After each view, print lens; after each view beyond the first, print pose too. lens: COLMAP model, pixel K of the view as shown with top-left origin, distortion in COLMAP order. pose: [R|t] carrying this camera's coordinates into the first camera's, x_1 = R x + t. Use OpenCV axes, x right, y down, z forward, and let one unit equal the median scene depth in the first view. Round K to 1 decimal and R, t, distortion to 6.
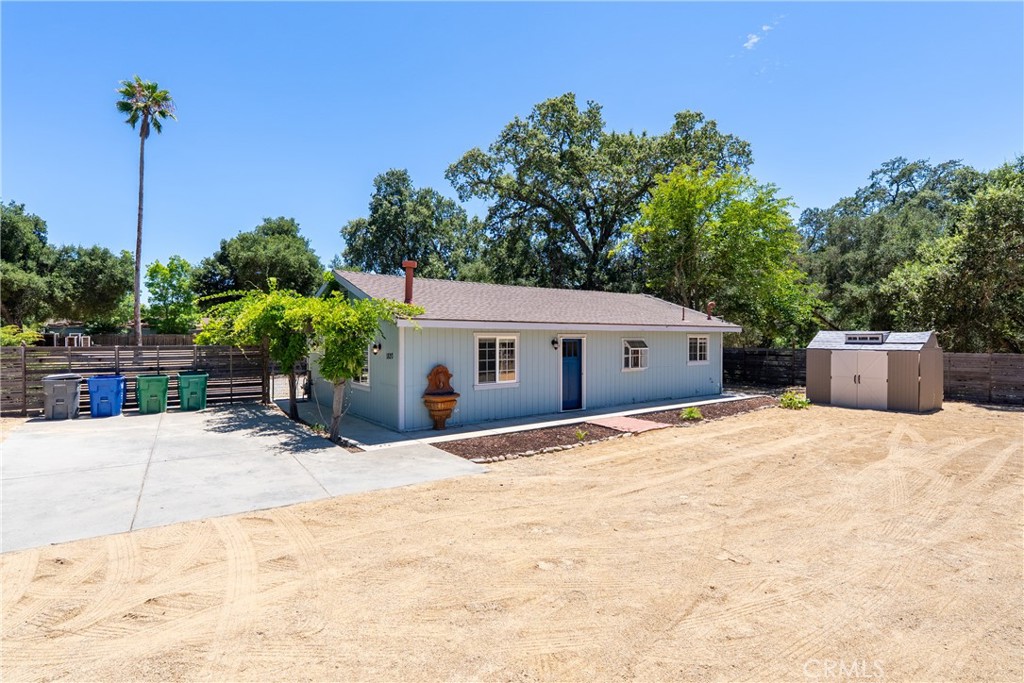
lens RADIAL K [[533.1, 0, 509.5], [0, 533.1, 337.1], [0, 0, 1]] dist [0.005003, 0.000169]
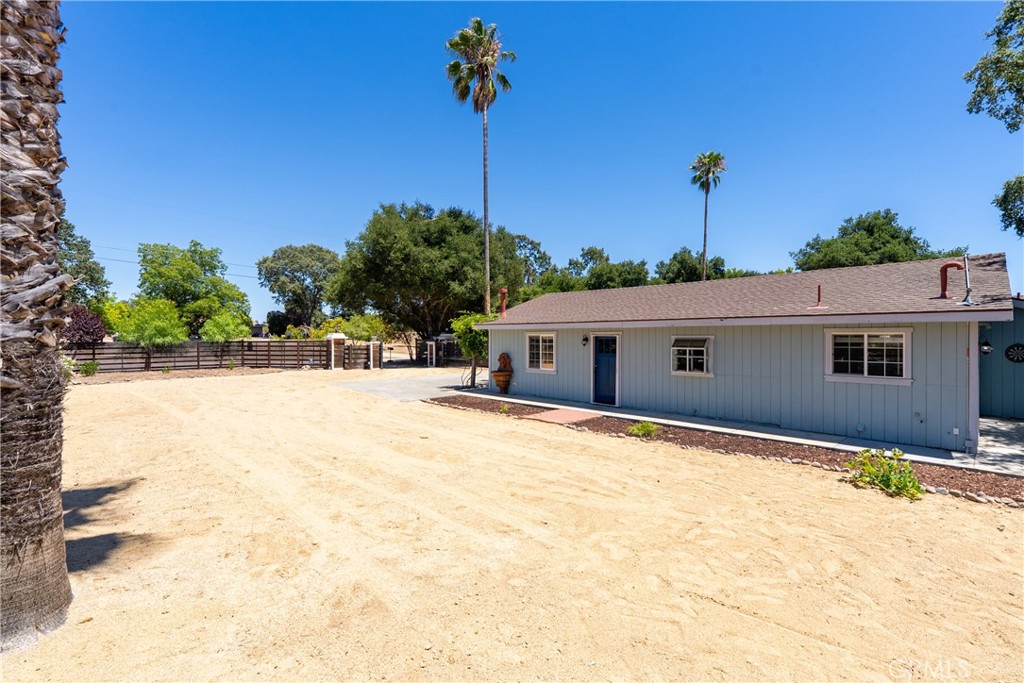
lens RADIAL K [[466.1, 0, 511.7], [0, 466.1, 340.7], [0, 0, 1]] dist [0.003280, 0.000170]
pose [[0.119531, 0.011377, -0.992765, 1.042262], [0.002662, 0.999927, 0.011780, 0.000485], [0.992827, -0.004051, 0.119492, 0.724167]]
